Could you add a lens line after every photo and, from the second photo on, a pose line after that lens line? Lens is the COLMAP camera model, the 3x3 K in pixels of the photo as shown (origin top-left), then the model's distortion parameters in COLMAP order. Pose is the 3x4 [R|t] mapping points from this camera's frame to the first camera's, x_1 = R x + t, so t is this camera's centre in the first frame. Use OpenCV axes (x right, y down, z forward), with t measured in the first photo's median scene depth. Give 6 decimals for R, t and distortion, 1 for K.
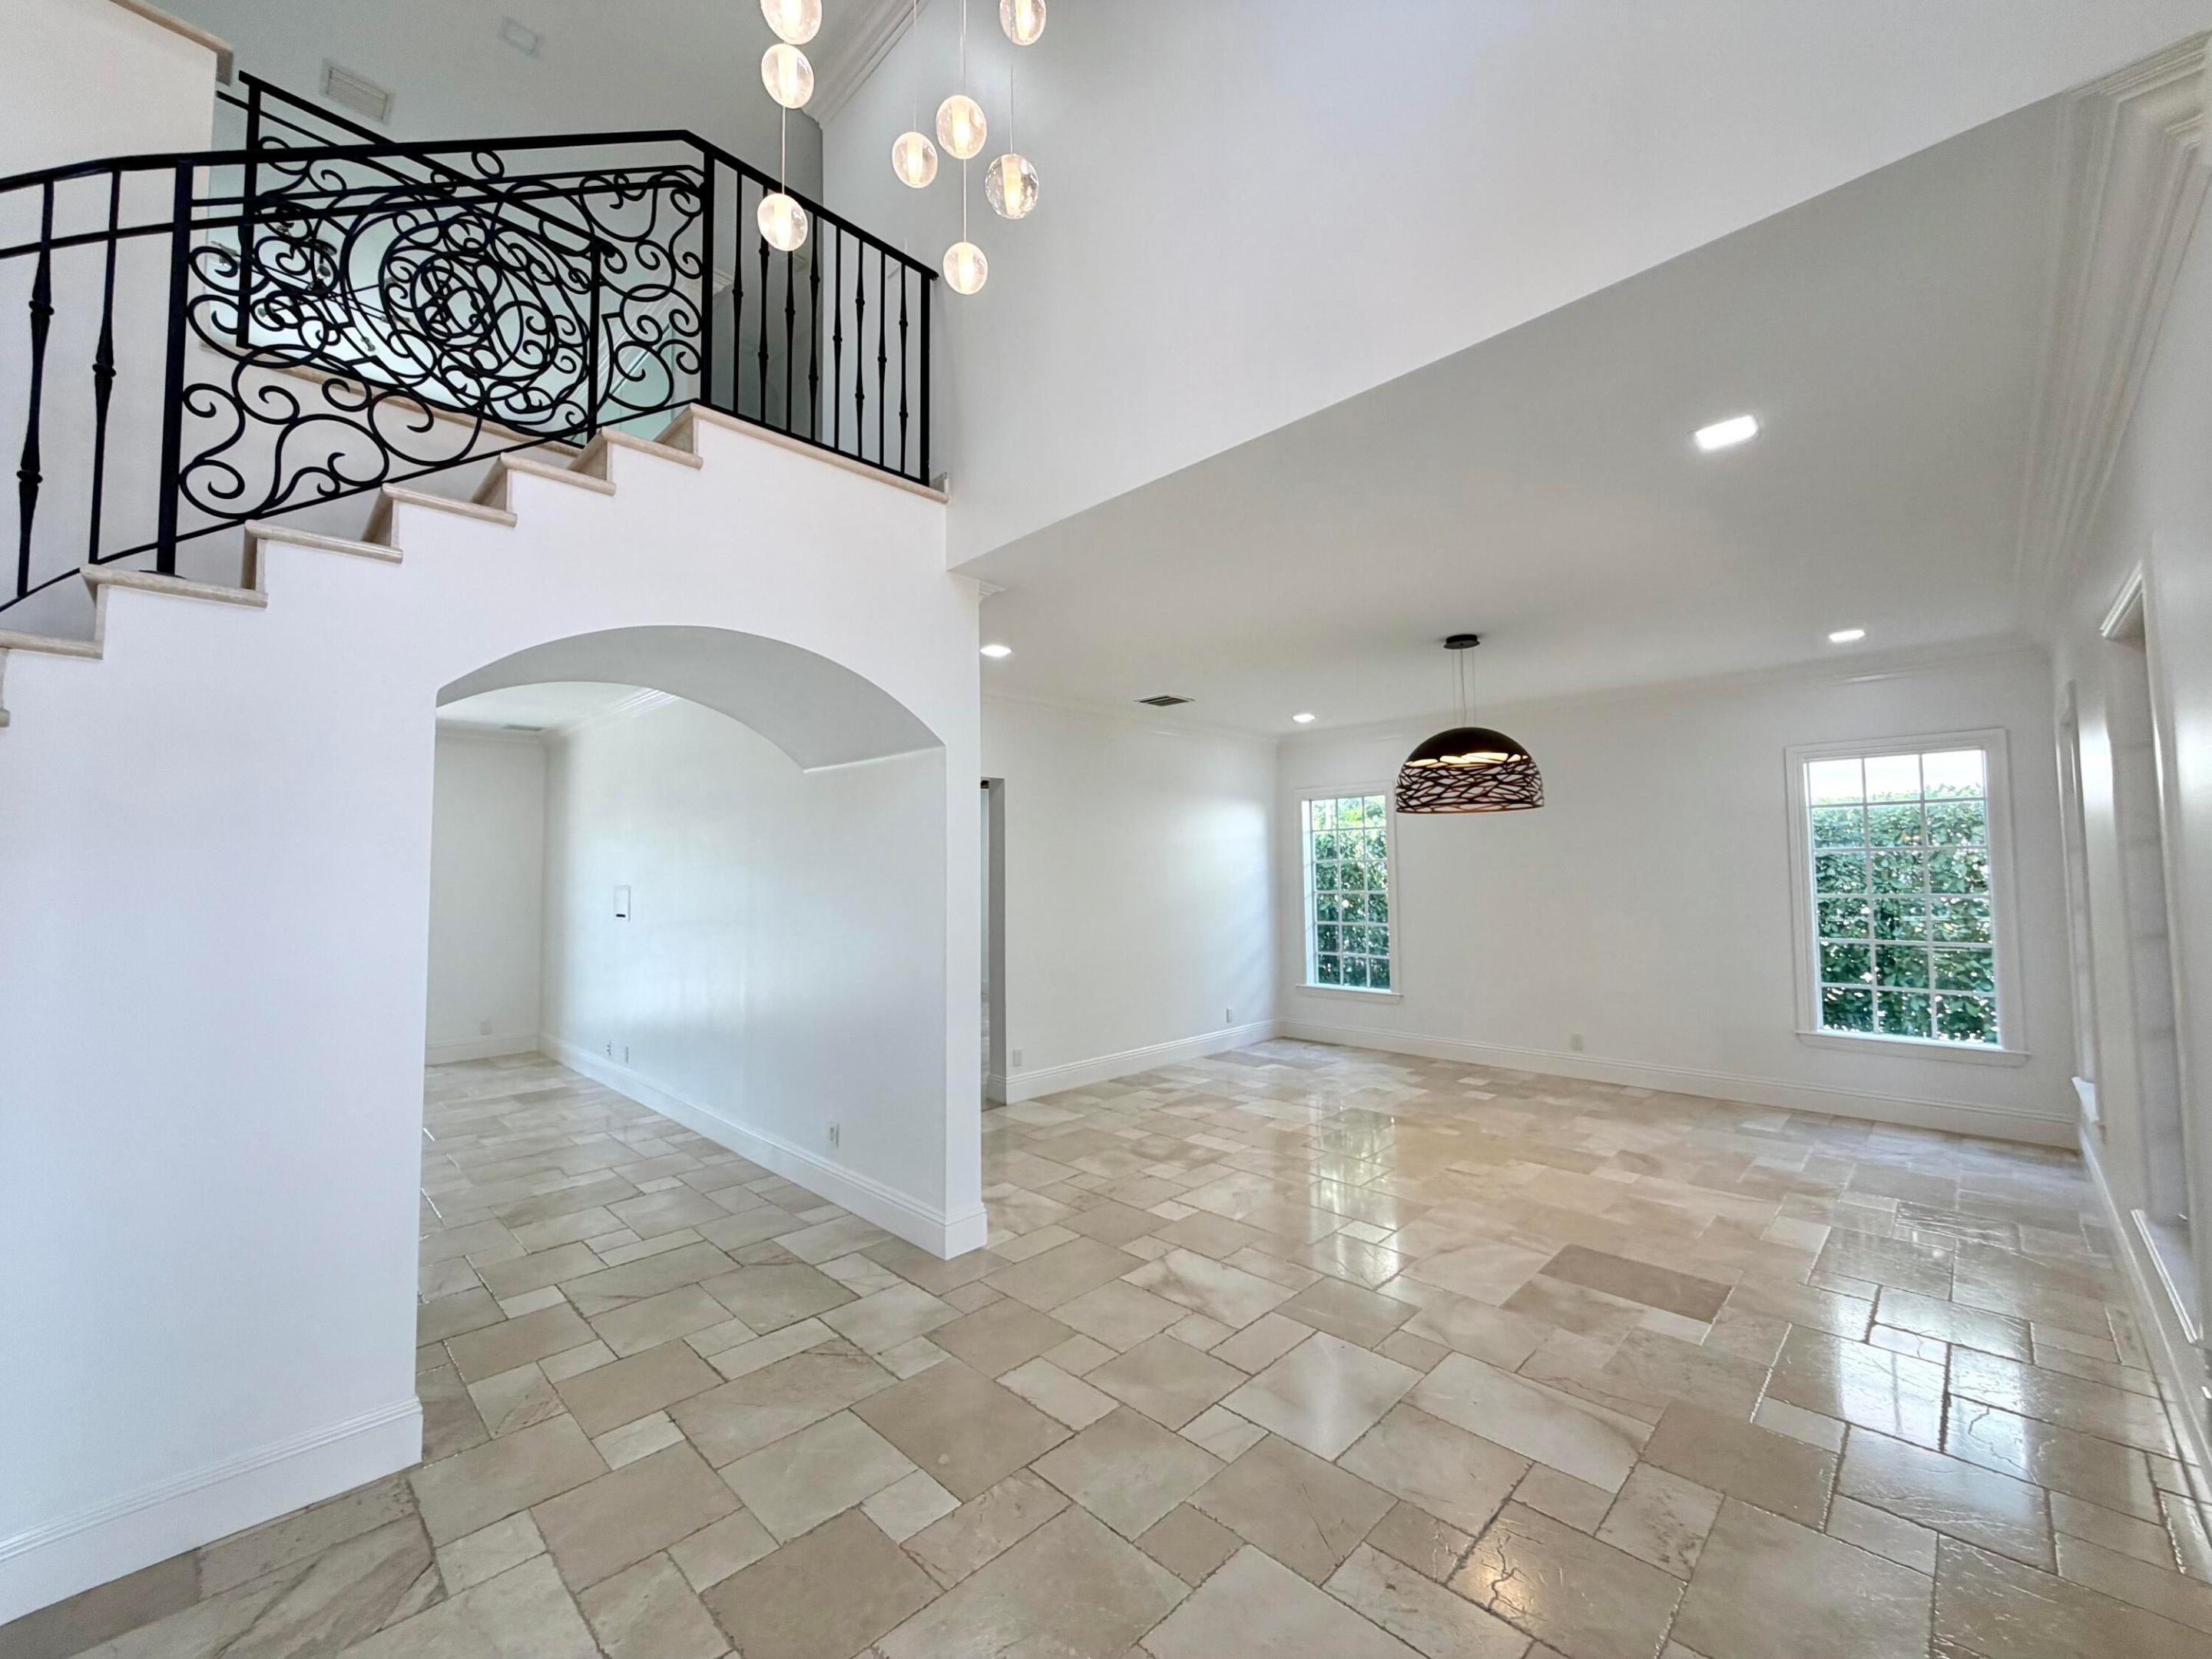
lens RADIAL K [[881.6, 0, 1099.4], [0, 881.6, 826.6], [0, 0, 1]] dist [-0.000319, 0.000566]
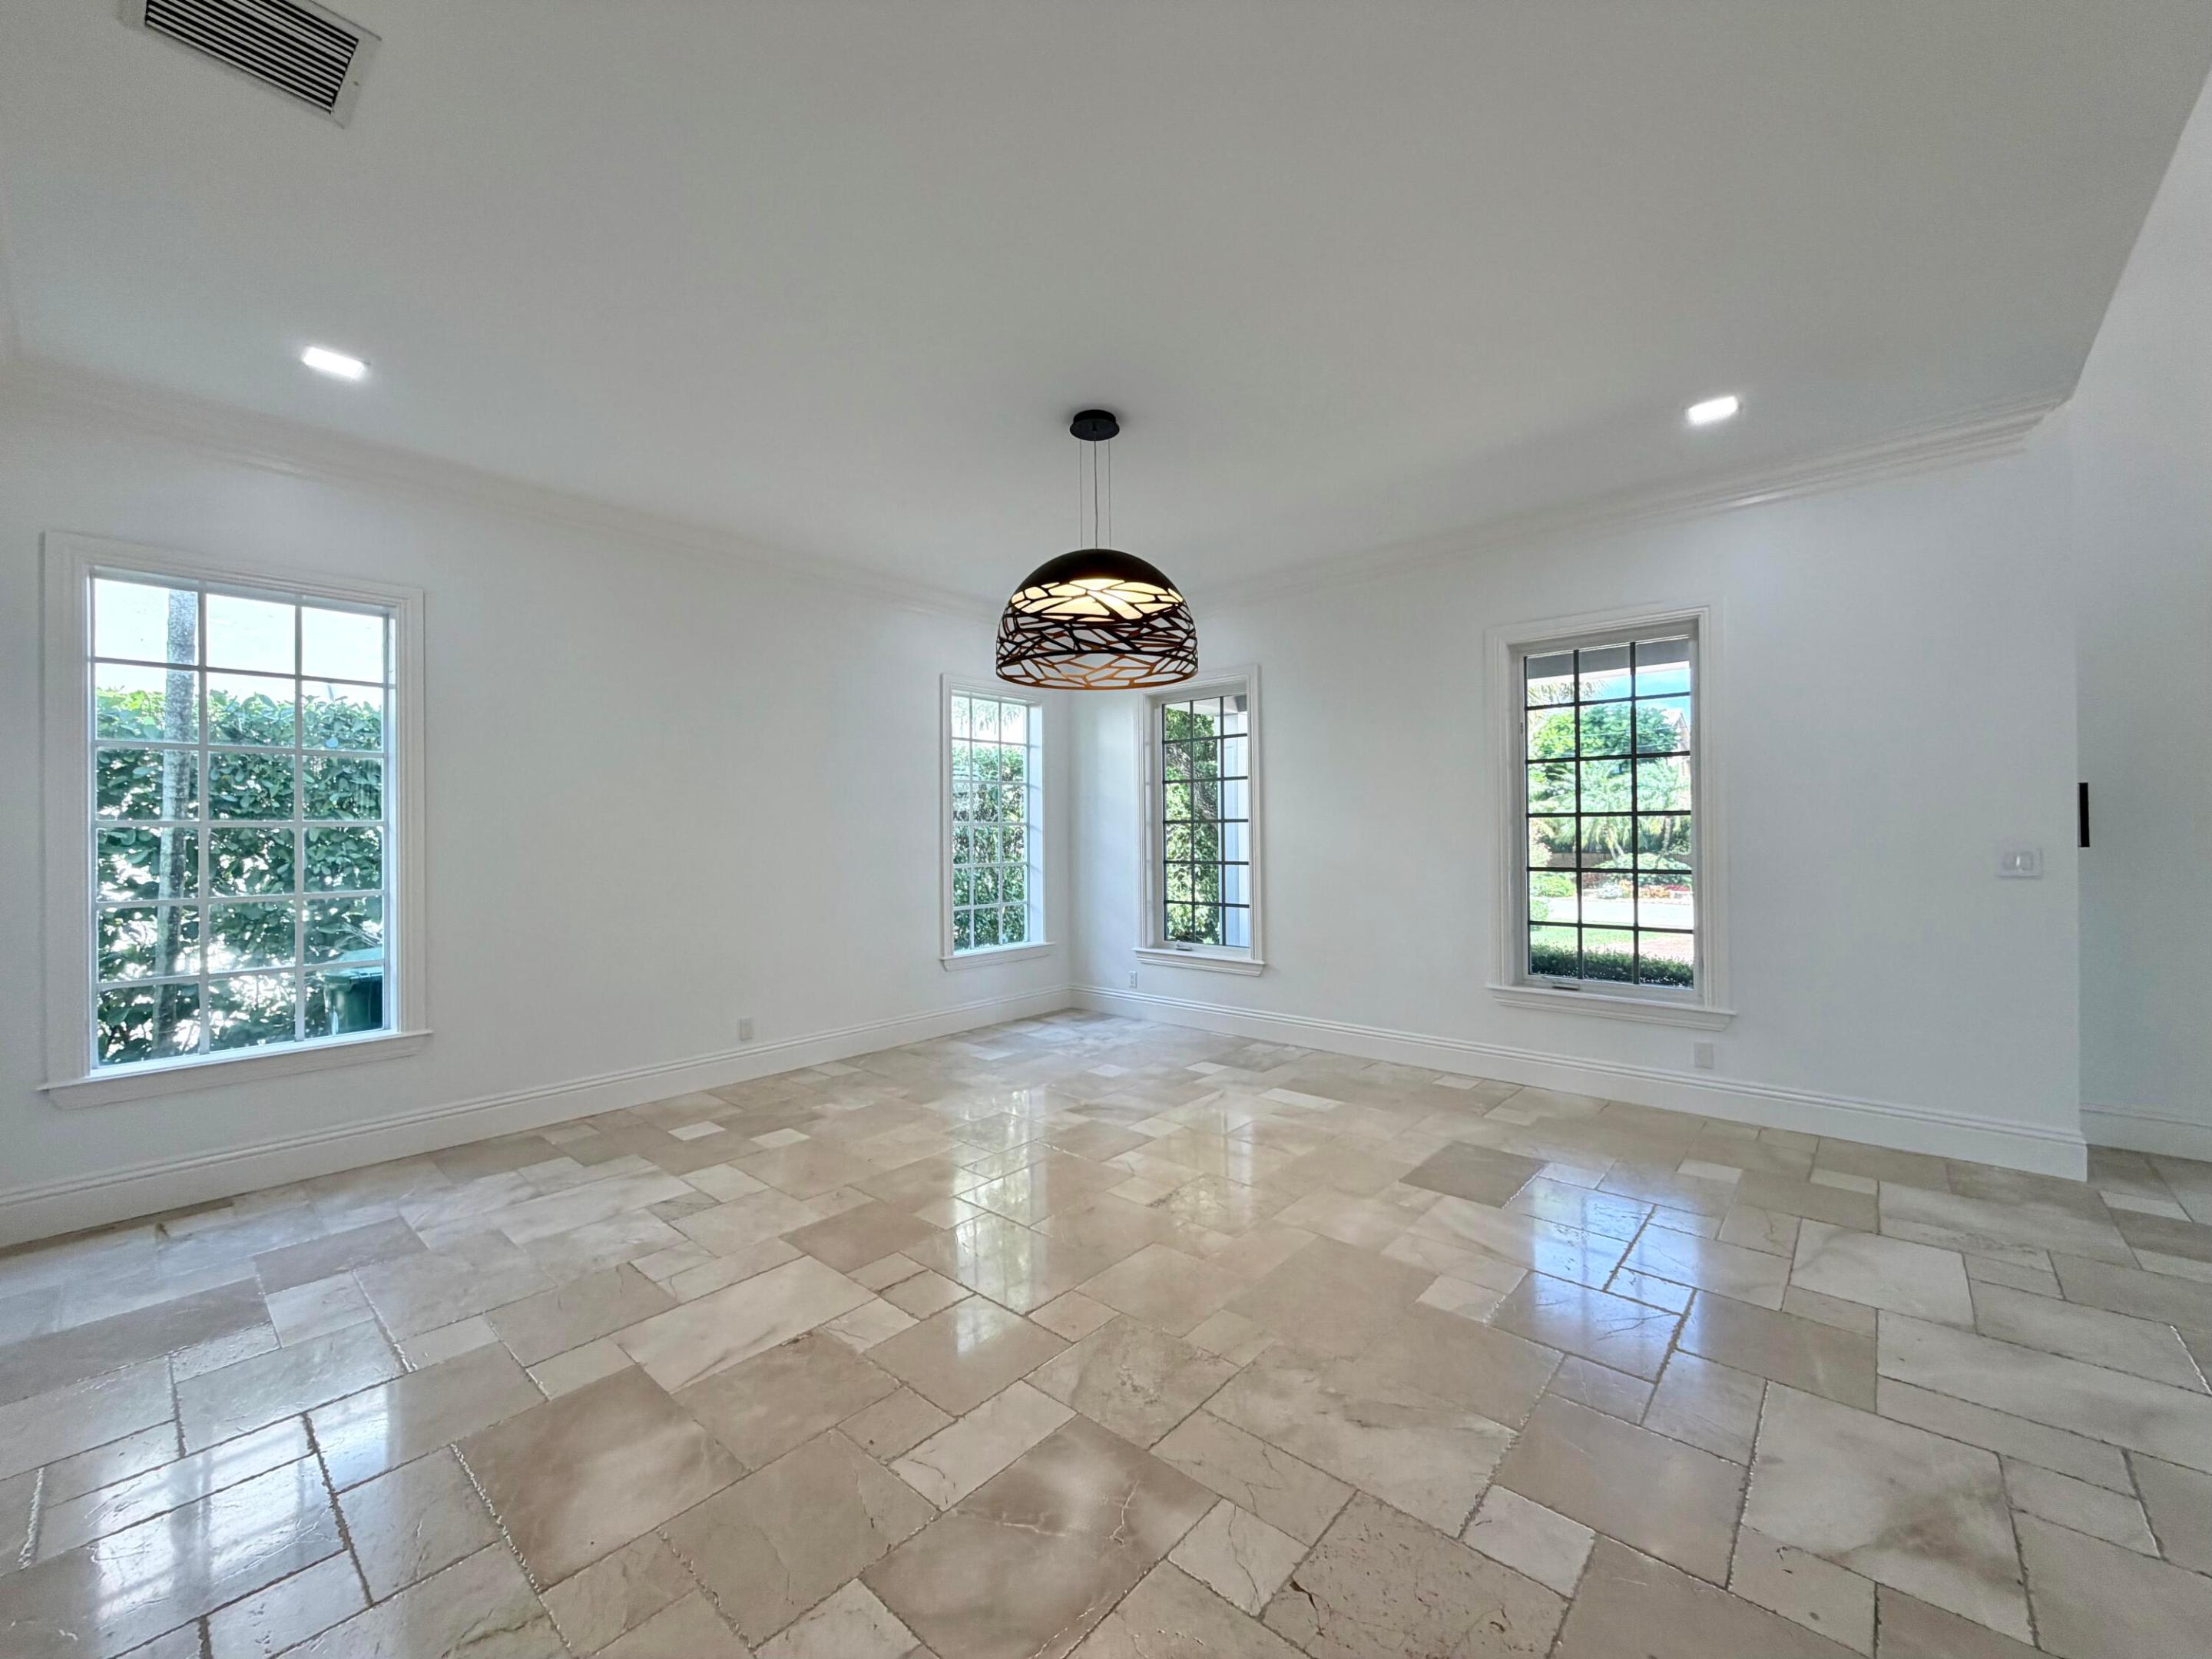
lens RADIAL K [[881.6, 0, 1101.8], [0, 881.6, 824.3], [0, 0, 1]] dist [-0.000319, 0.000566]
pose [[-0.057929, 0.019861, 0.998123, -0.318453], [-0.043645, 0.998796, -0.022407, 0.136301], [-0.997366, -0.044861, -0.056992, 1.267743]]
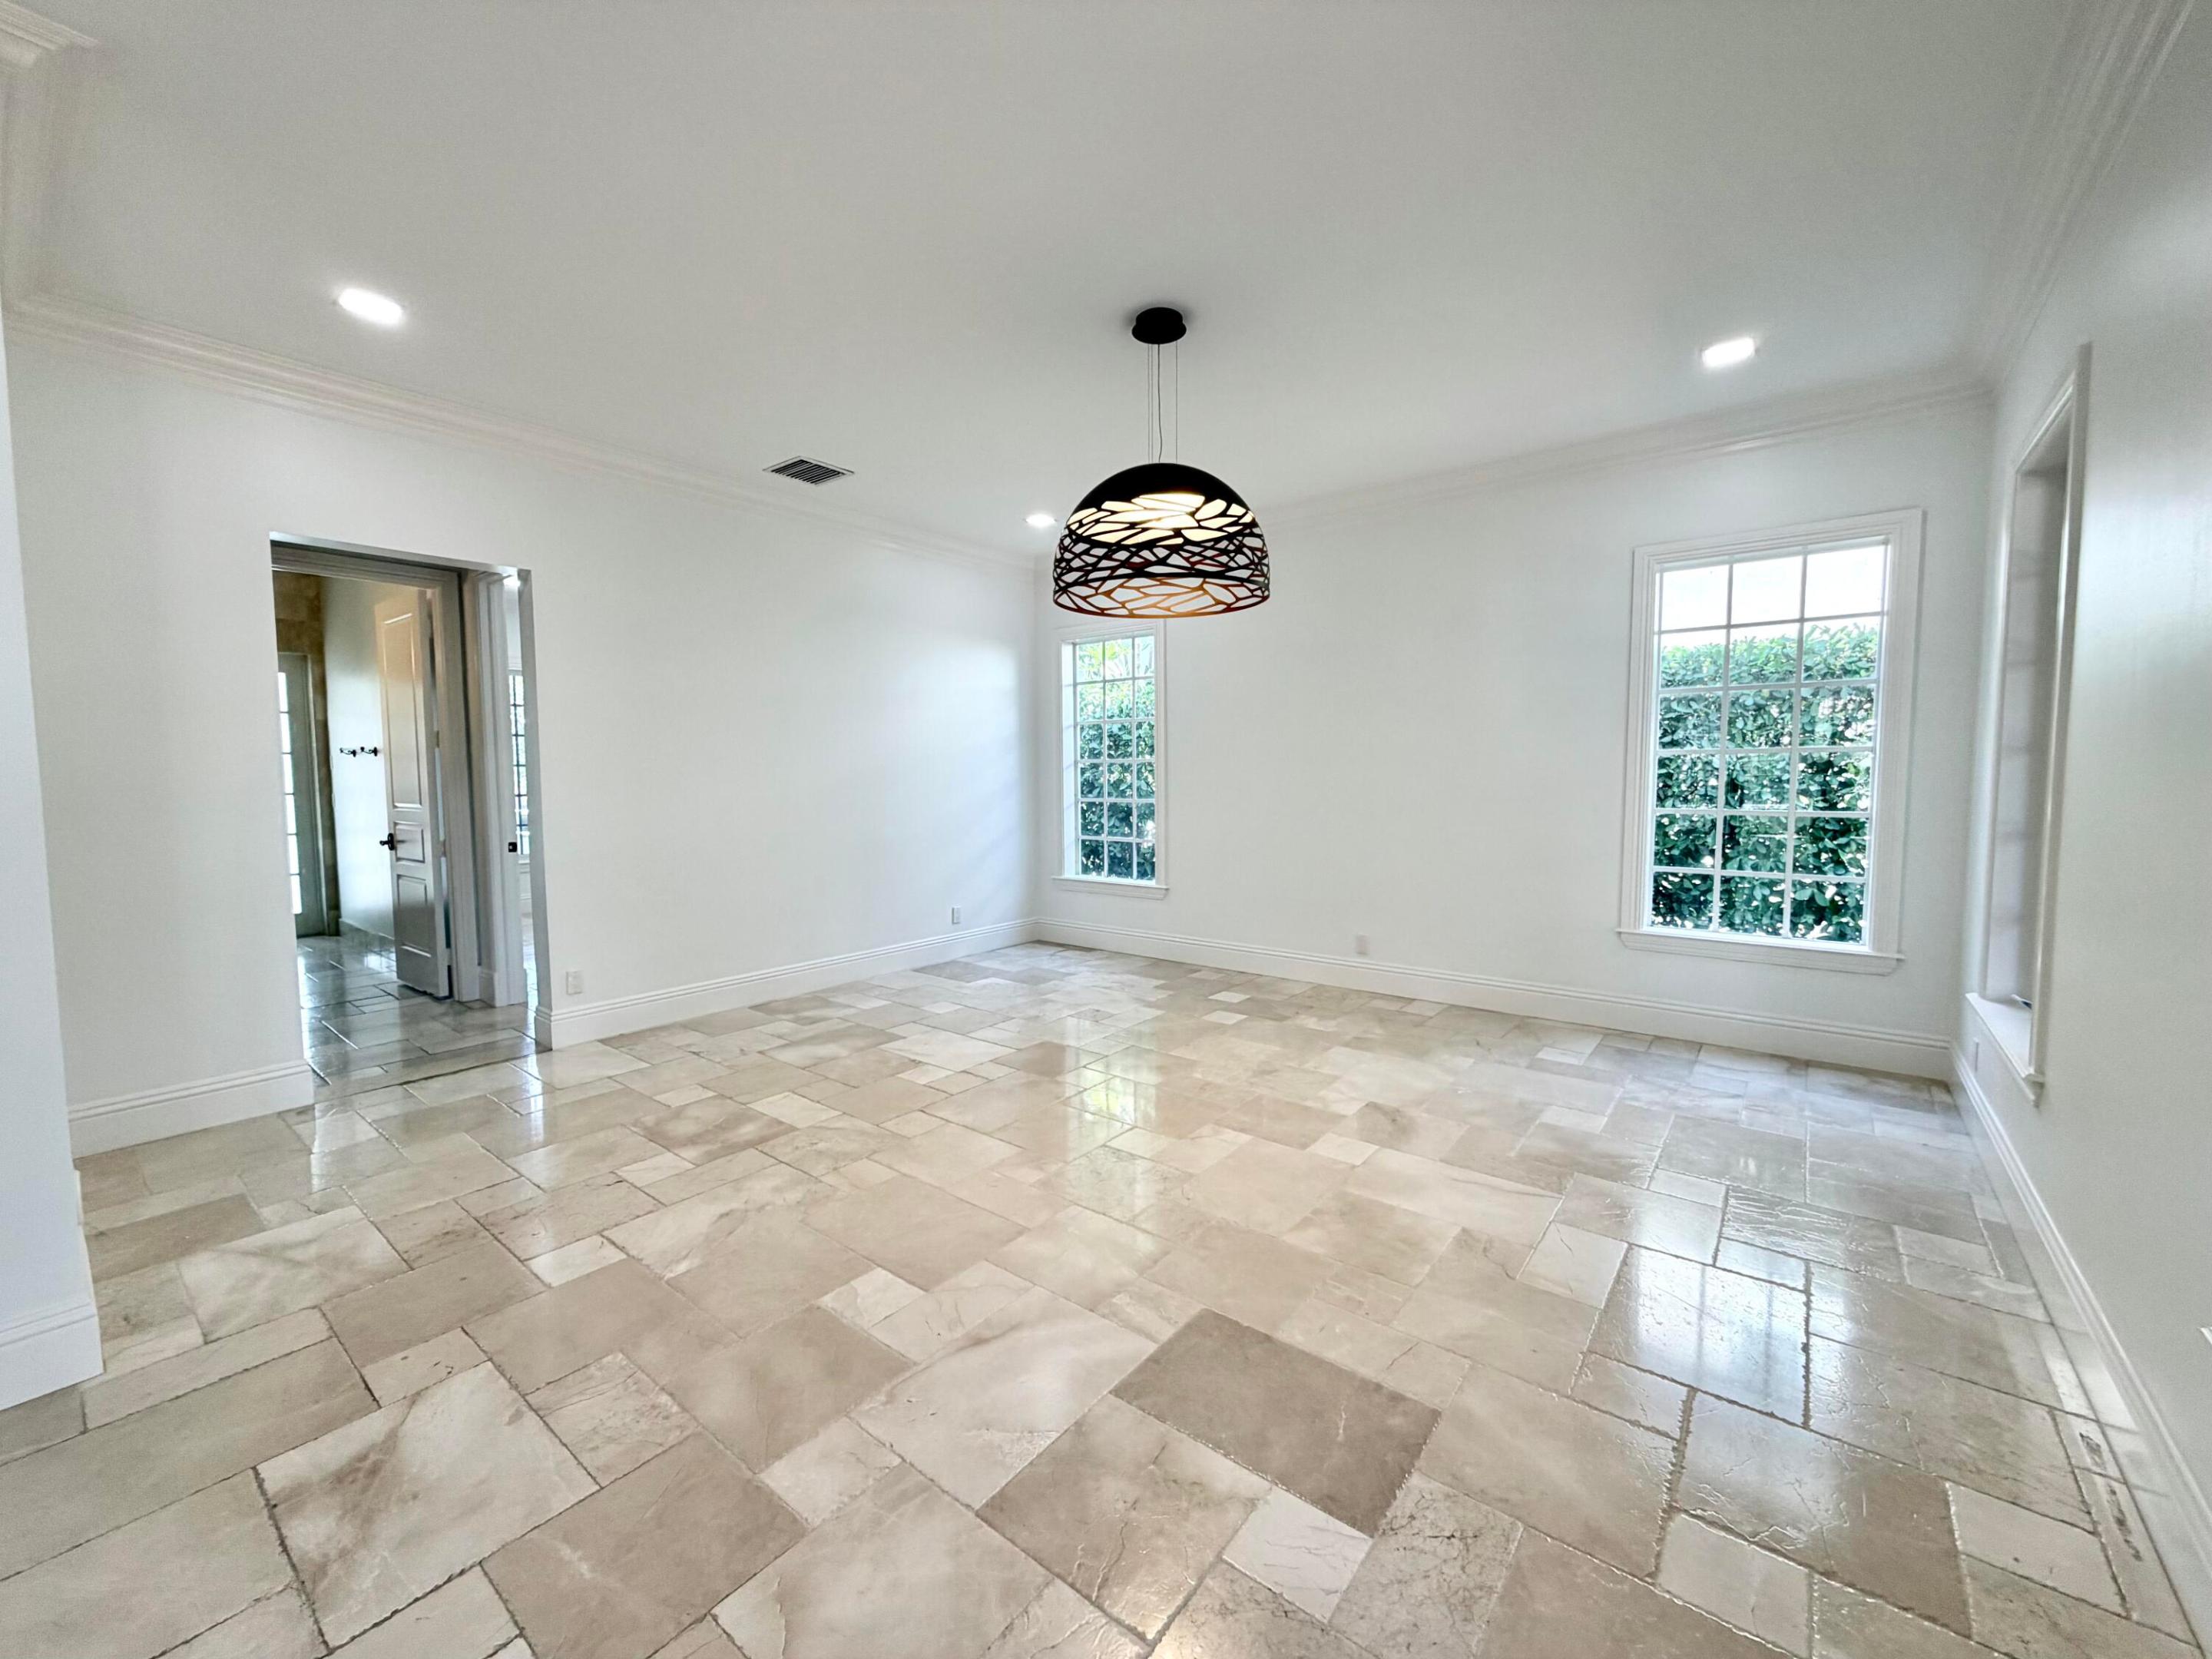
lens RADIAL K [[881.6, 0, 1097.7], [0, 881.6, 824.9], [0, 0, 1]] dist [-0.000319, 0.000566]
pose [[0.994111, -0.002723, 0.108331, 0.372801], [-0.009766, 0.993366, 0.114582, 0.084825], [-0.107924, -0.114965, 0.987489, 0.437548]]
